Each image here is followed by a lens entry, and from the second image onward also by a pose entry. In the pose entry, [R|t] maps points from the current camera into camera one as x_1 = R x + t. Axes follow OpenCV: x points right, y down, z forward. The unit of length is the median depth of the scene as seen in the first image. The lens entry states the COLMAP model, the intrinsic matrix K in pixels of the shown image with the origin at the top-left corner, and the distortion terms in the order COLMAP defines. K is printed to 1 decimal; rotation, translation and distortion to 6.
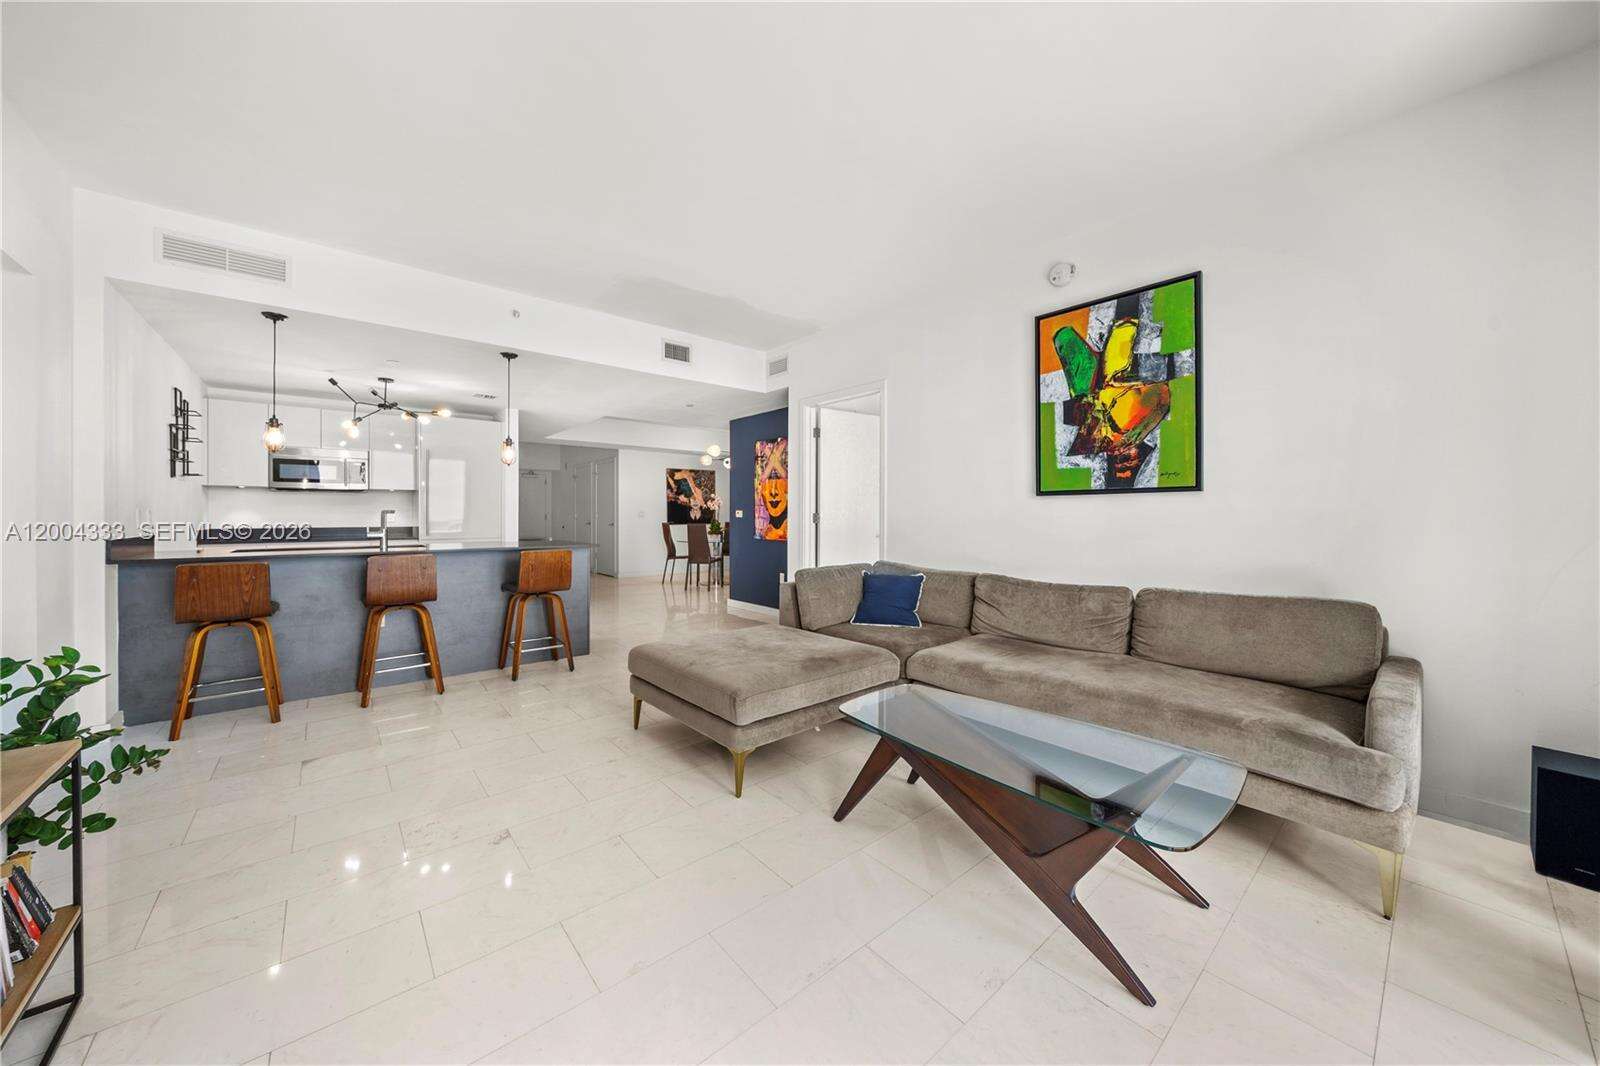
lens RADIAL K [[554.9, 0, 778.0], [0, 554.9, 516.1], [0, 0, 1]] dist [-0.000771, -0.000073]
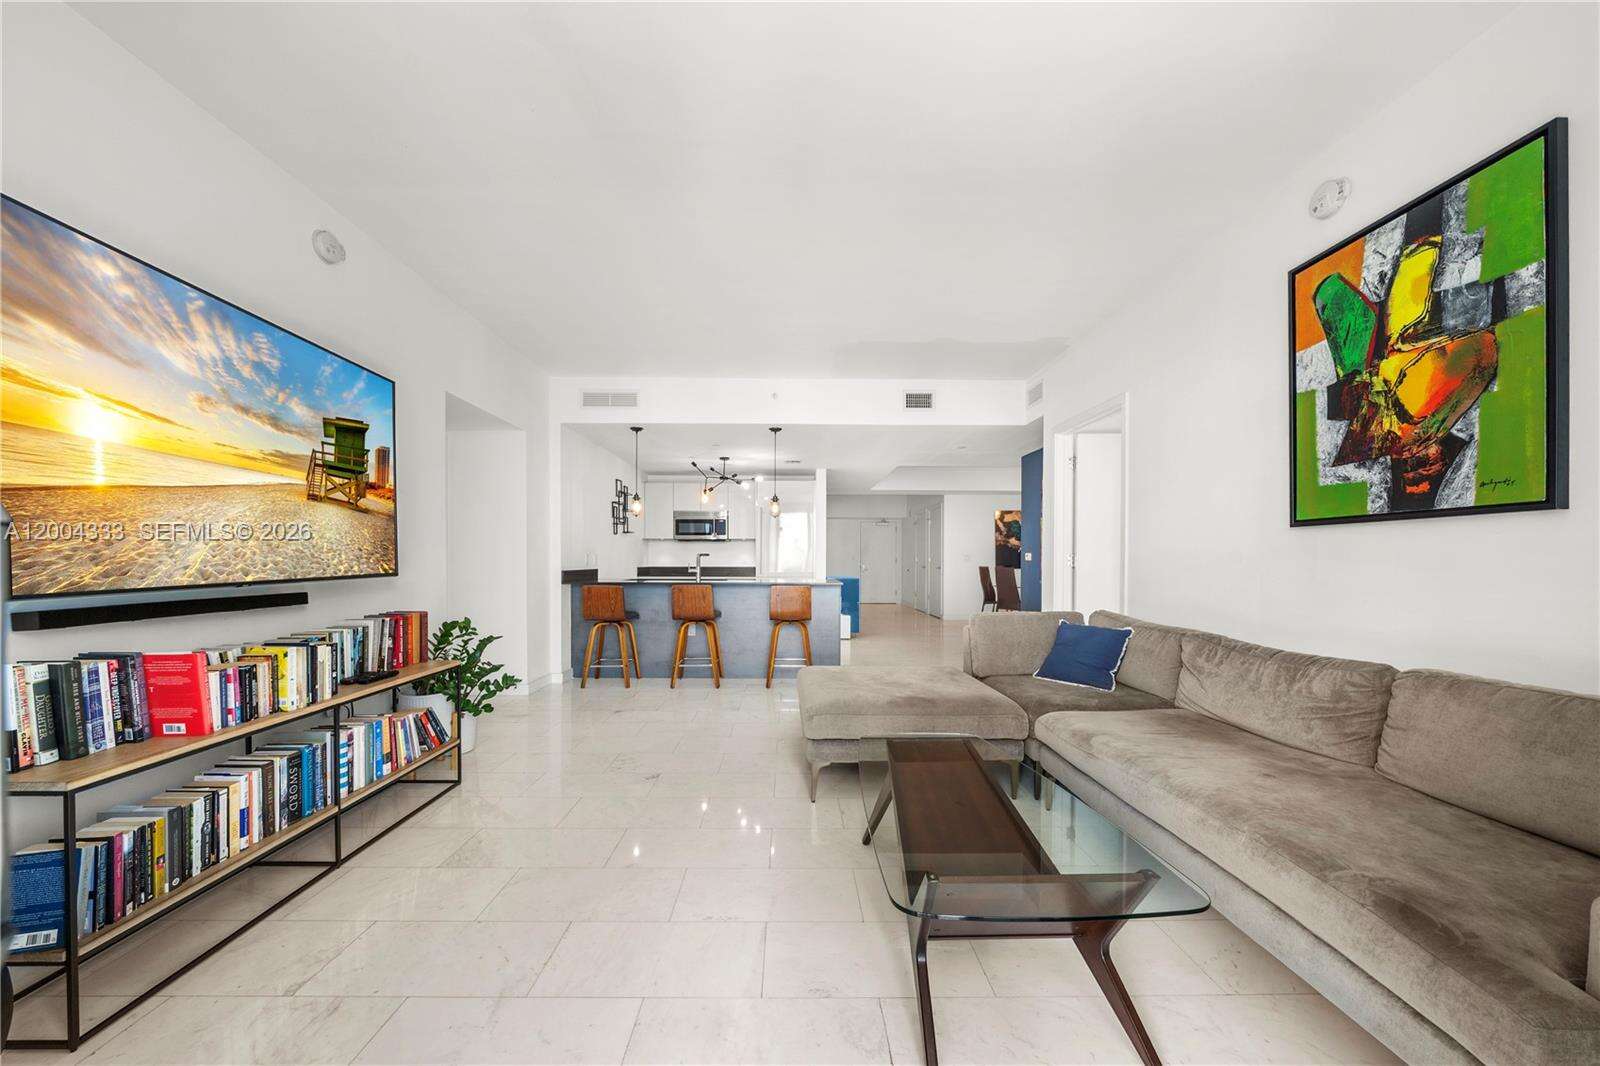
lens RADIAL K [[554.9, 0, 788.0], [0, 554.9, 560.9], [0, 0, 1]] dist [-0.000771, -0.000073]
pose [[0.776953, 0.002747, -0.629553, 0.421531], [-0.003114, 0.999995, 0.000520, 0.007992], [0.629551, 0.001557, 0.776958, 0.058270]]
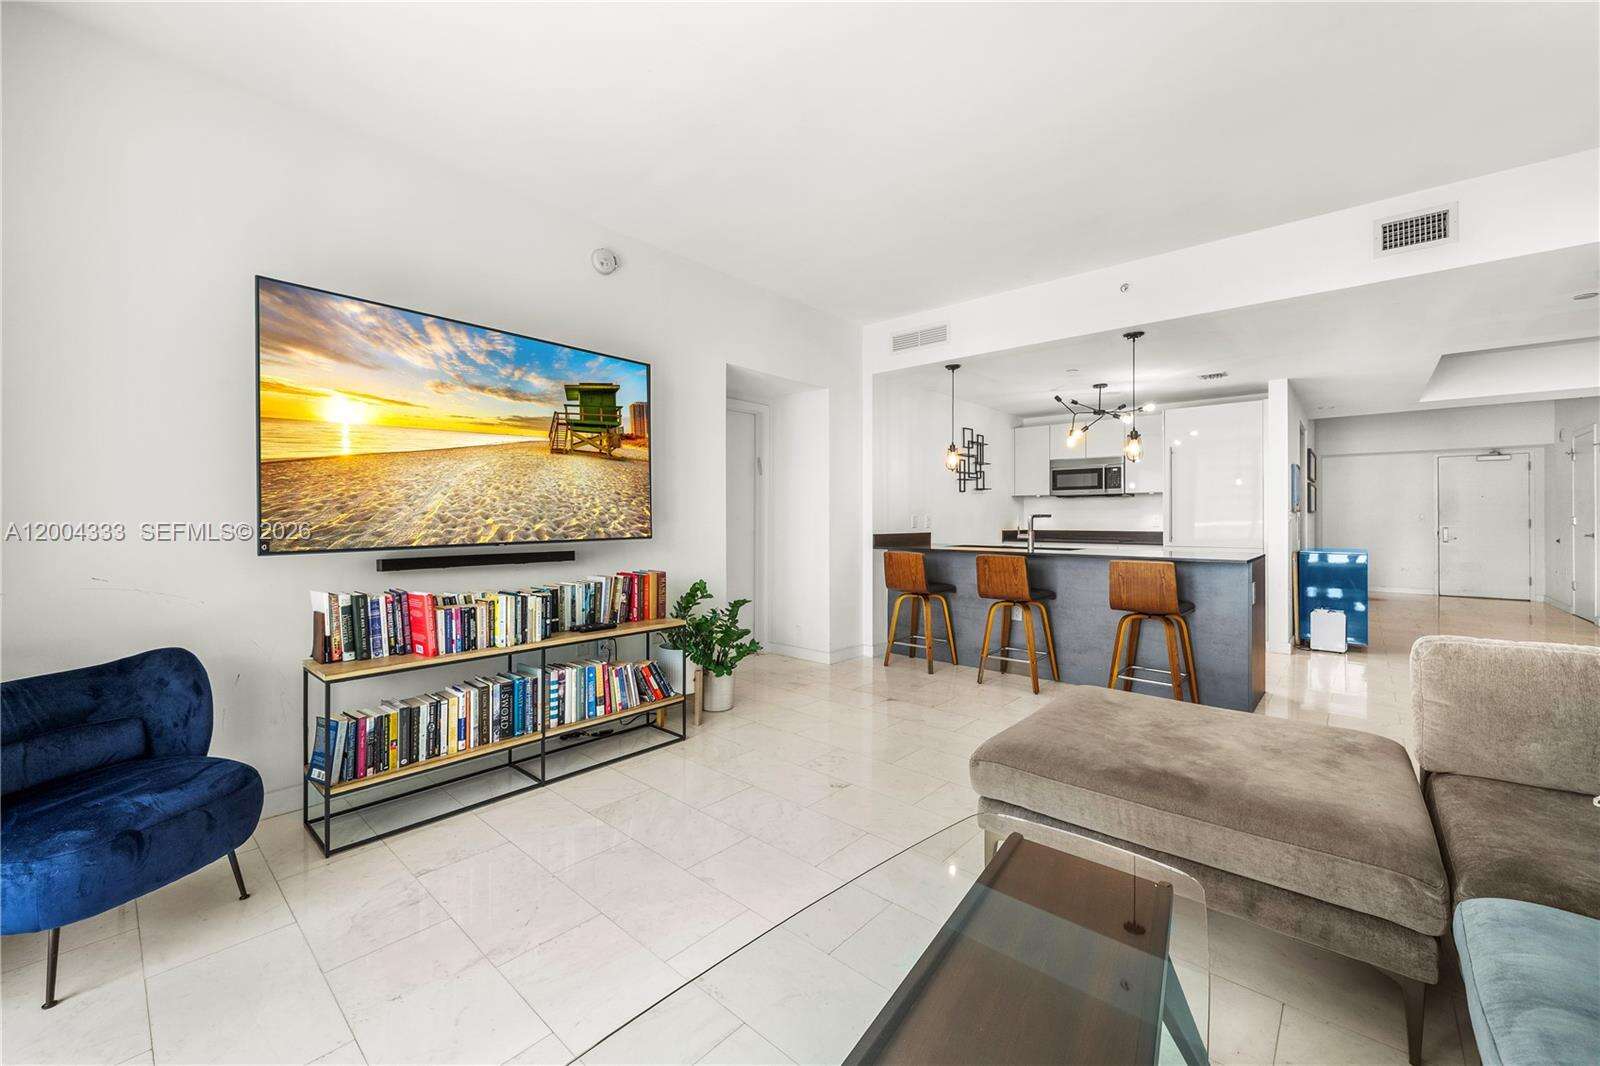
lens RADIAL K [[628.1, 0, 800.0], [0, 628.1, 514.8], [0, 0, 1]] dist [0.001590, 0.000261]
pose [[0.162083, -0.006144, -0.986758, 0.514133], [-0.003602, 0.999970, -0.006818, 0.000269], [0.986771, 0.004660, 0.162056, 0.420872]]
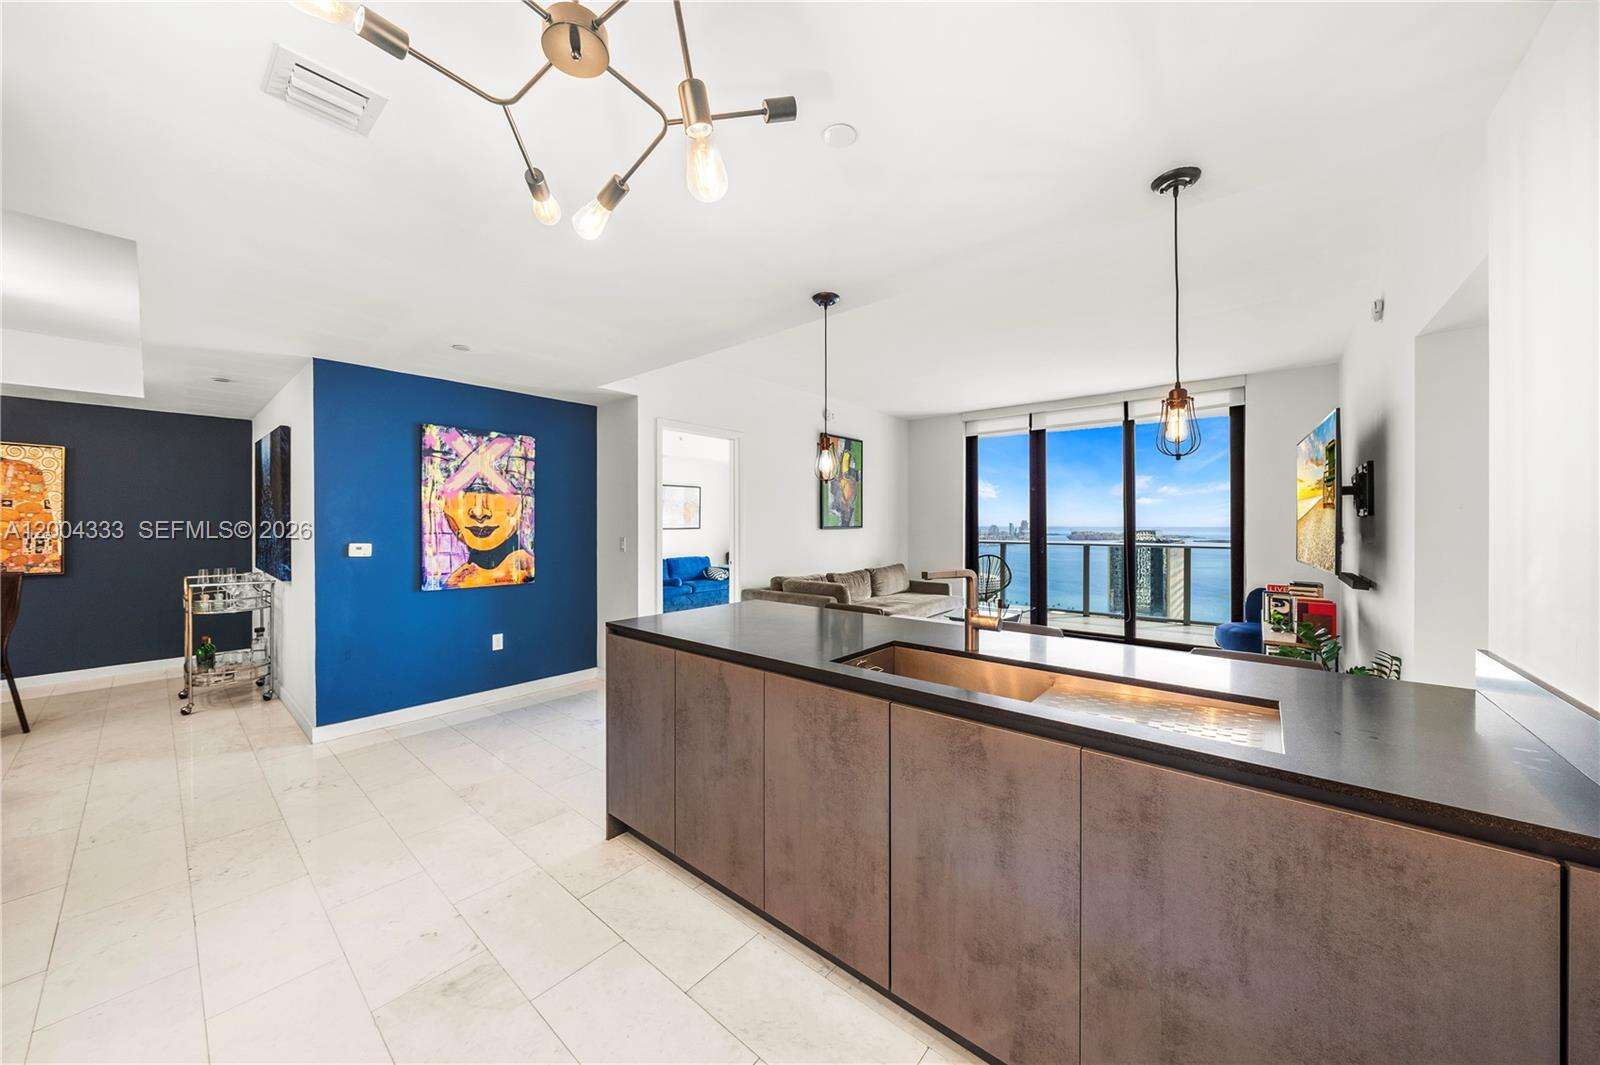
lens RADIAL K [[554.9, 0, 798.3], [0, 554.9, 523.0], [0, 0, 1]] dist [-0.000771, -0.000073]
pose [[-0.186814, -0.002636, 0.982392, -1.364543], [0.000625, 0.999996, 0.002802, -0.063229], [-0.982395, 0.001138, -0.186812, 1.450525]]
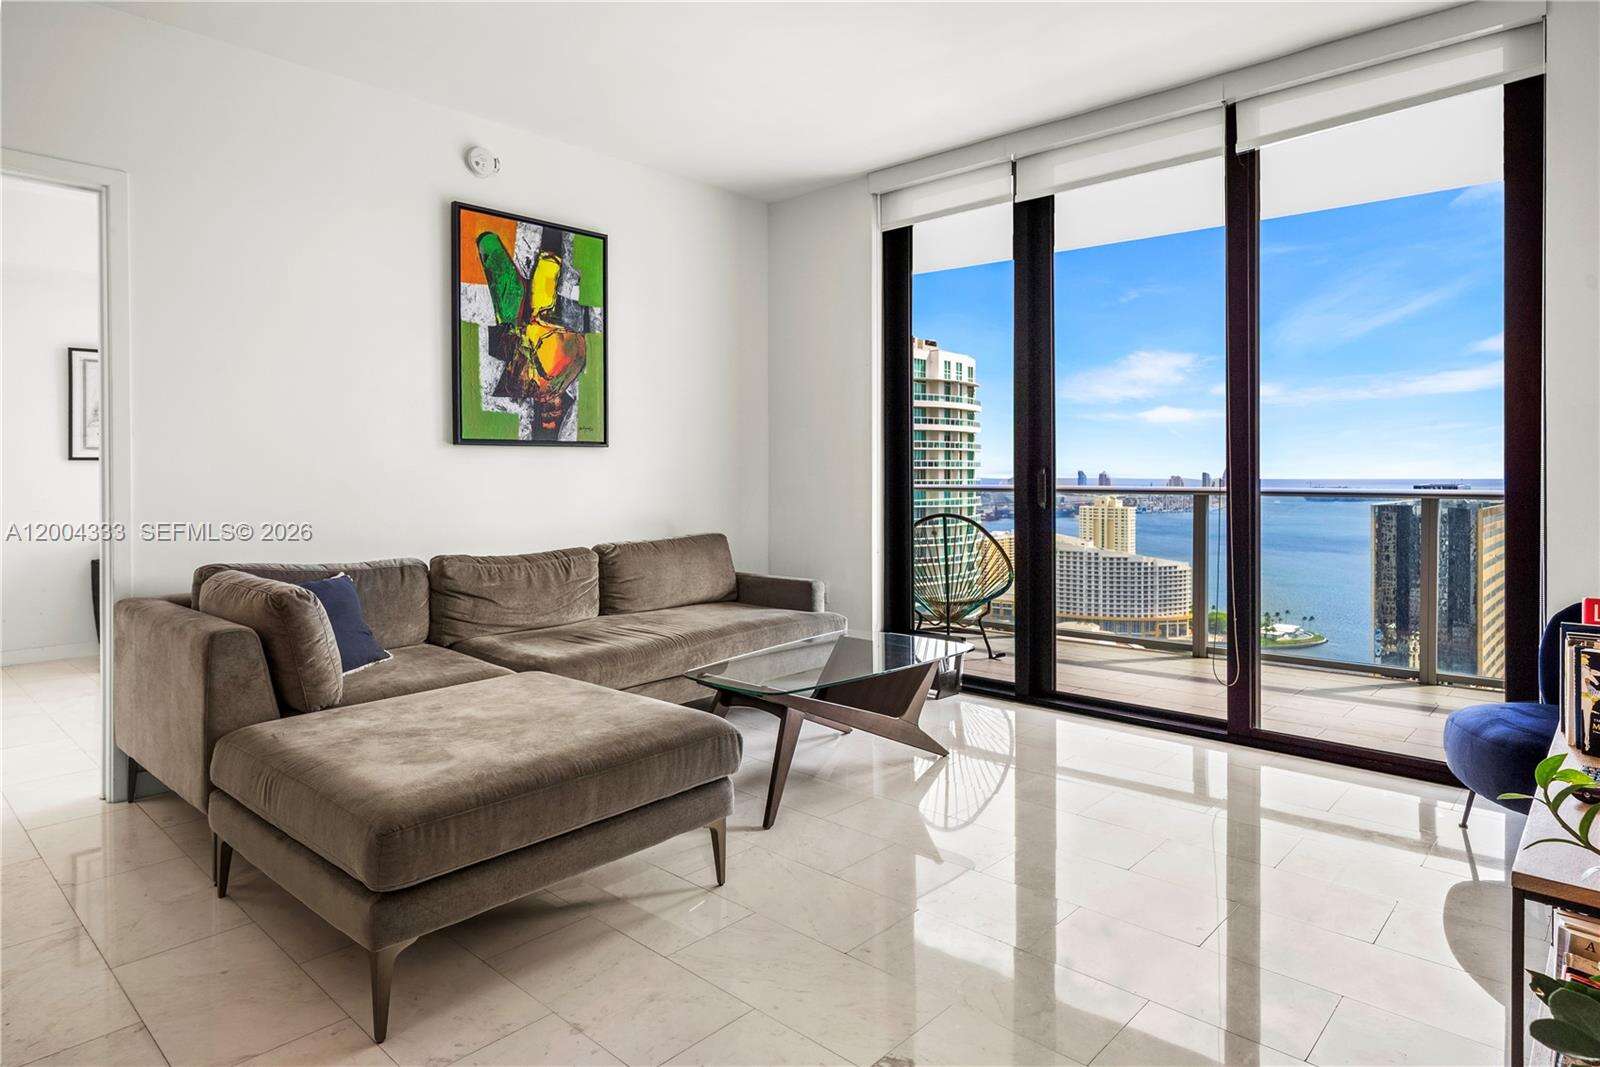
lens RADIAL K [[927.9, 0, 792.5], [0, 927.9, 481.6], [0, 0, 1]] dist [-0.006023, -0.000177]
pose [[-0.136294, -0.011982, 0.990596, -0.834859], [0.002333, 0.999920, 0.012415, -0.001351], [-0.990666, 0.004004, -0.136255, 0.738742]]
